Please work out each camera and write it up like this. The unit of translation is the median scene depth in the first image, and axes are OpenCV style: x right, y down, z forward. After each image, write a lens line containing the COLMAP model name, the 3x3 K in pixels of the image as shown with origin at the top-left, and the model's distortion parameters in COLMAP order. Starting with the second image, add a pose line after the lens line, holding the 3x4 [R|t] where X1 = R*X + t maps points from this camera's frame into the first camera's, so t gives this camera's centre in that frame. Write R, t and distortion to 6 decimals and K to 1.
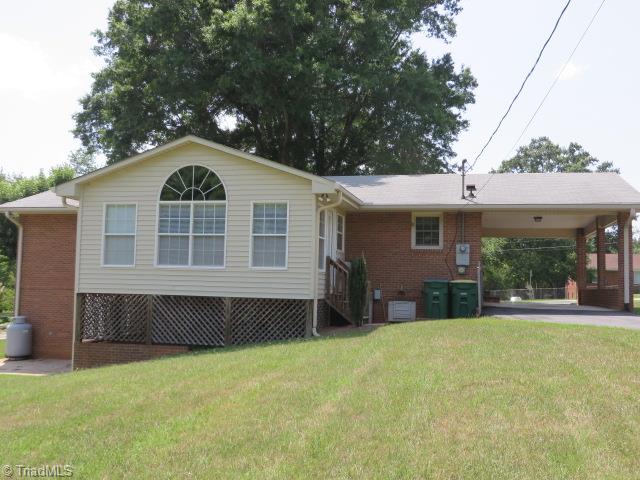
lens RADIAL K [[637.0, 0, 320.2], [0, 637.0, 237.6], [0, 0, 1]] dist [0.001189, 0.000000]
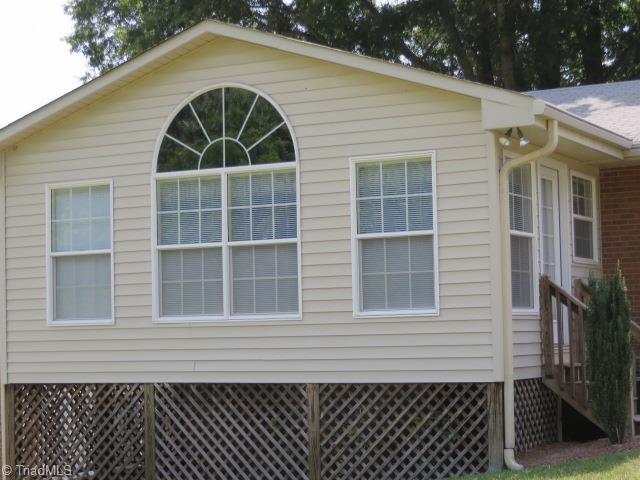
lens RADIAL K [[1400.9, 0, 320.0], [0, 1400.9, 240.2], [0, 0, 1]] dist [-0.101109, 0.000000]
pose [[0.970157, -0.060162, -0.234895, 0.088872], [0.060849, 0.998138, -0.004331, 0.000518], [0.234718, -0.010091, 0.972011, 0.073801]]
